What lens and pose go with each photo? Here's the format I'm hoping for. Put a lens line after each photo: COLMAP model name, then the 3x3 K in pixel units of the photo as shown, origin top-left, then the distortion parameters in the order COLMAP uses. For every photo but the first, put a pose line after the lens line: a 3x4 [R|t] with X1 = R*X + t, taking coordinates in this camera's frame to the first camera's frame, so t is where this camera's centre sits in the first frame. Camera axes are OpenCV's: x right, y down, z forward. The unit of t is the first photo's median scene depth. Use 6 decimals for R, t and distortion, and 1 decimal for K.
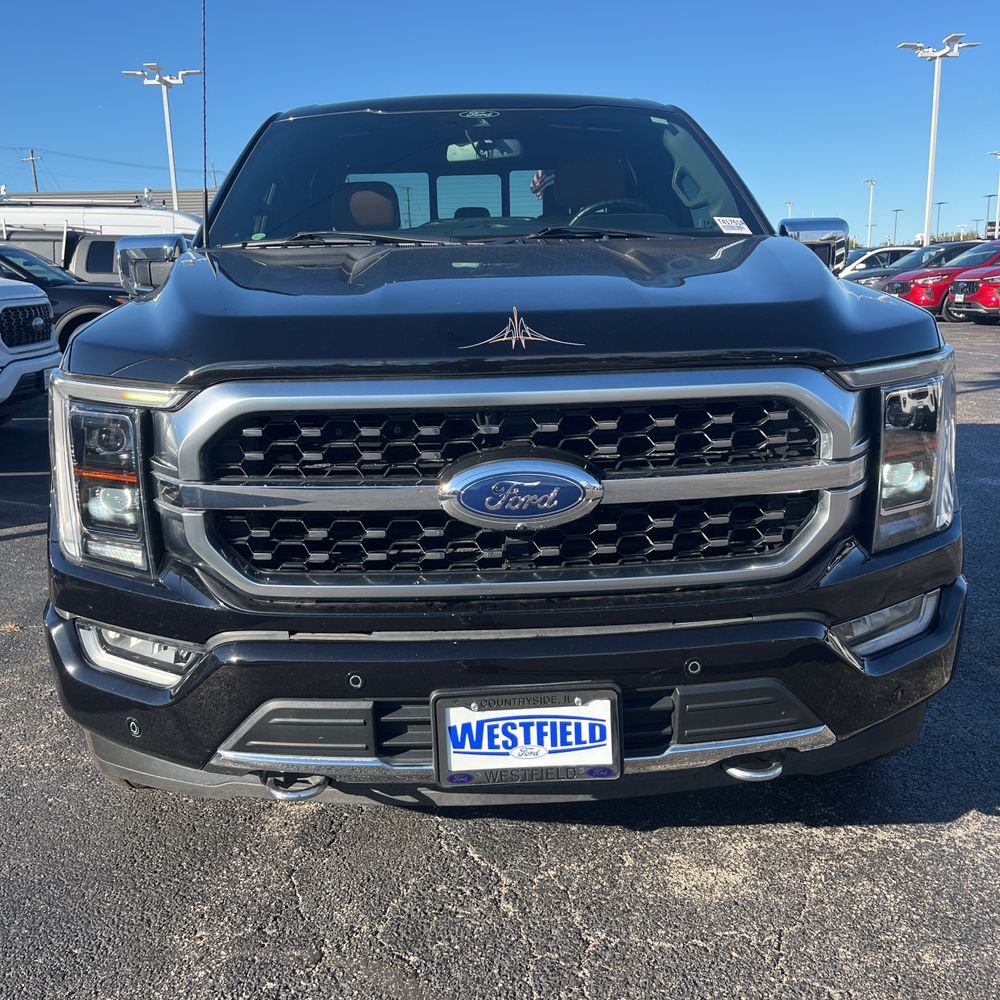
lens RADIAL K [[1011.9, 0, 501.6], [0, 1011.9, 512.1], [0, 0, 1]] dist [0.041821, -0.011582]
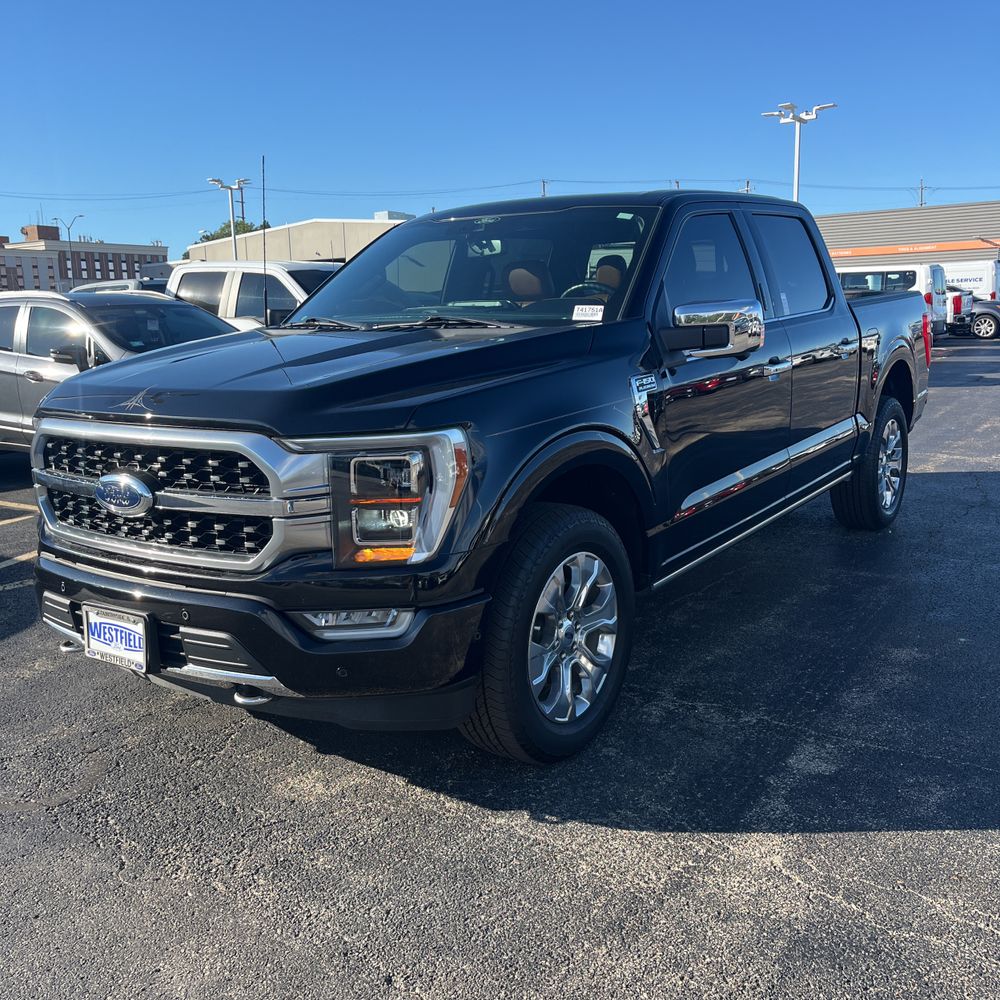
lens RADIAL K [[1011.9, 0, 501.6], [0, 1011.9, 512.1], [0, 0, 1]] dist [0.041821, -0.011582]
pose [[0.792600, 0.125493, -0.596689, 1.527117], [-0.135449, 0.990378, 0.028371, -0.121749], [0.594508, 0.058334, 0.801971, 0.002521]]
